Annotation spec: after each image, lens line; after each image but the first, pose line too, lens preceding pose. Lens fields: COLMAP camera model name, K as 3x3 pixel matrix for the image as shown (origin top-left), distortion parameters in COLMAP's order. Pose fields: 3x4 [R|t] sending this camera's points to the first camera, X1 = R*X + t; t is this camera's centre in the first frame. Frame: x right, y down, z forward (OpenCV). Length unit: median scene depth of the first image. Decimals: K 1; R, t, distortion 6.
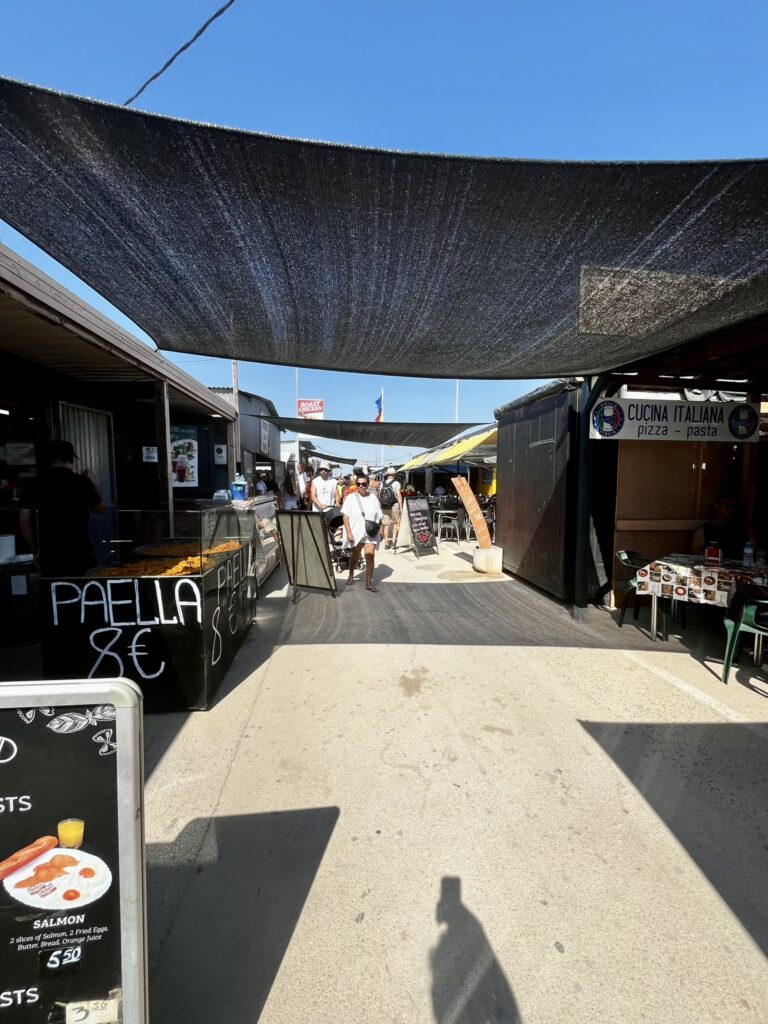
lens RADIAL K [[411.1, 0, 384.6], [0, 411.1, 511.5], [0, 0, 1]] dist [0.000778, 0.000001]
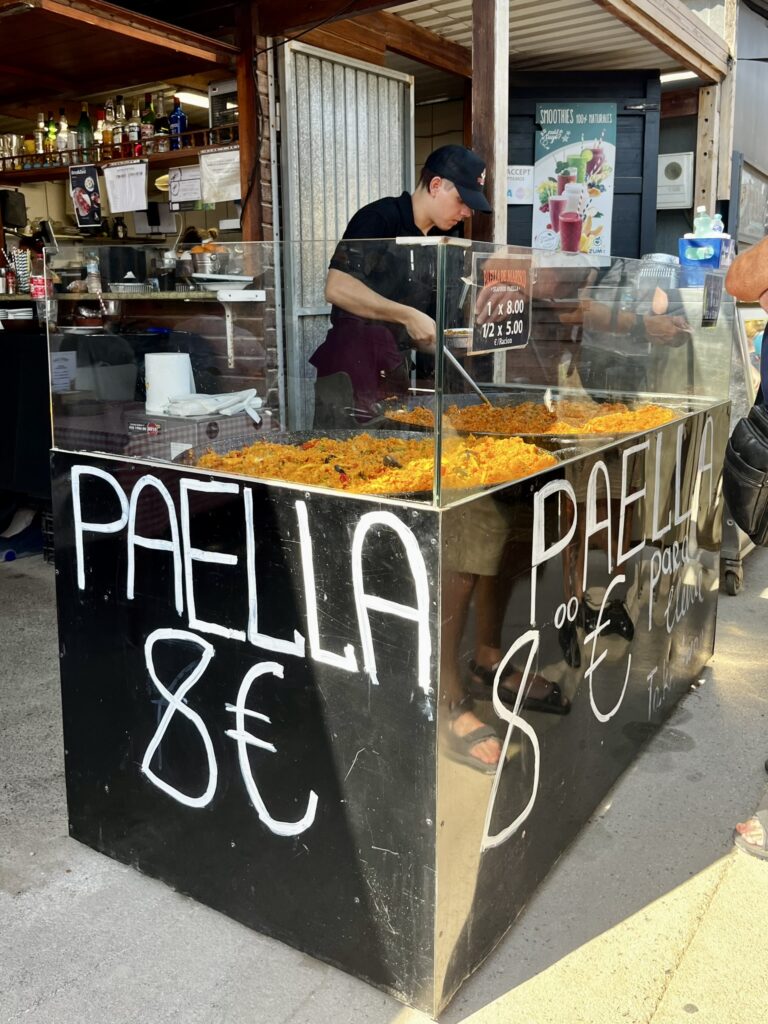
lens RADIAL K [[880.7, 0, 409.7], [0, 880.7, 443.3], [0, 0, 1]] dist [0.009303, -0.002524]
pose [[0.761884, 0.097505, -0.640332, -0.130676], [-0.041941, 0.993956, 0.101449, 0.067584], [0.646354, -0.050436, 0.761369, 0.603086]]
